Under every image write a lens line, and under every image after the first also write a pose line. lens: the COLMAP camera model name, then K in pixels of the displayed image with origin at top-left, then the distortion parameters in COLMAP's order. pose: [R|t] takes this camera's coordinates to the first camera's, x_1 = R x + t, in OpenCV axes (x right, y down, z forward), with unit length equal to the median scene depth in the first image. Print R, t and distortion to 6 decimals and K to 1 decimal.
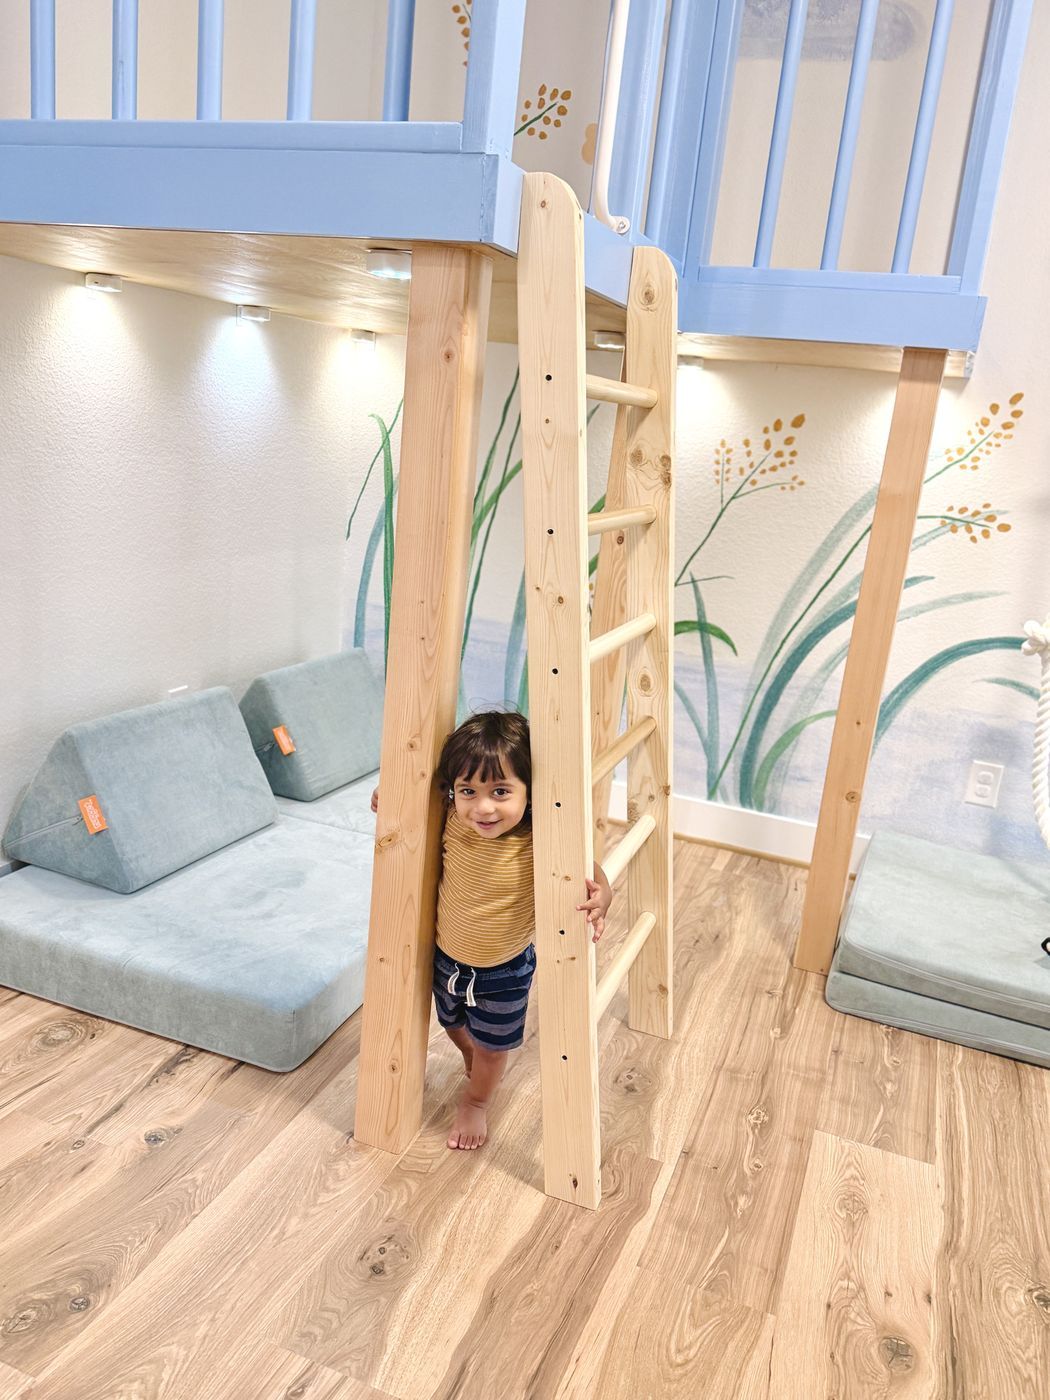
lens RADIAL K [[1031.3, 0, 499.0], [0, 1031.3, 694.6], [0, 0, 1]] dist [0.014597, -0.023175]
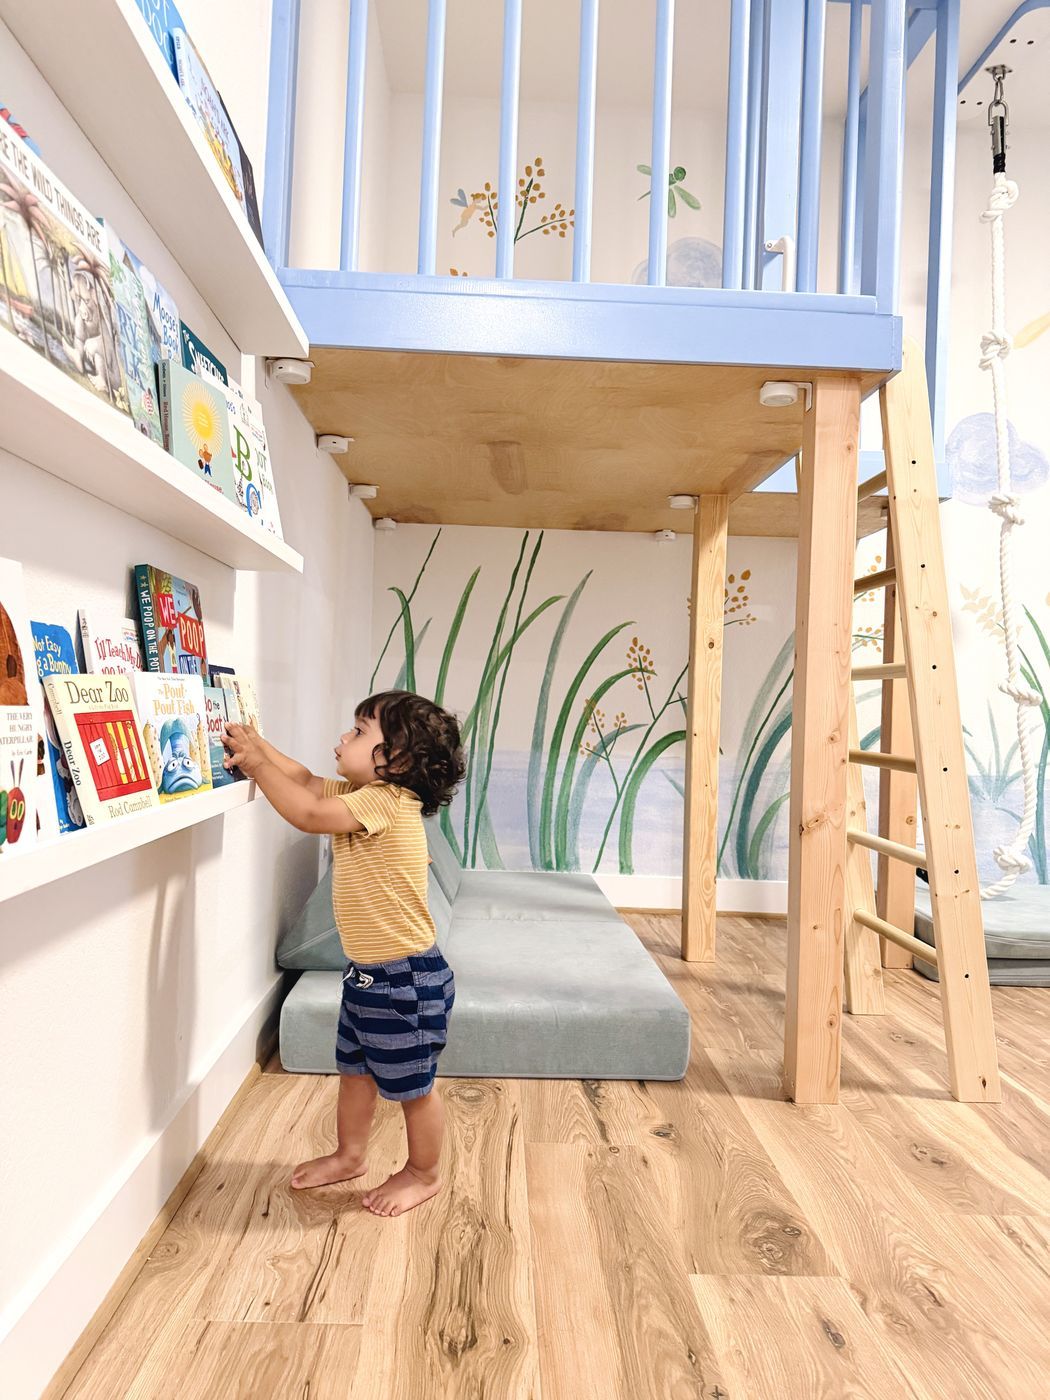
lens RADIAL K [[945.0, 0, 506.5], [0, 945.0, 672.3], [0, 0, 1]] dist [0.033922, -0.026569]
pose [[0.925945, -0.048751, 0.374498, -0.472912], [0.140527, 0.964903, -0.221845, 0.091246], [-0.350539, 0.258043, 0.900298, 0.019138]]
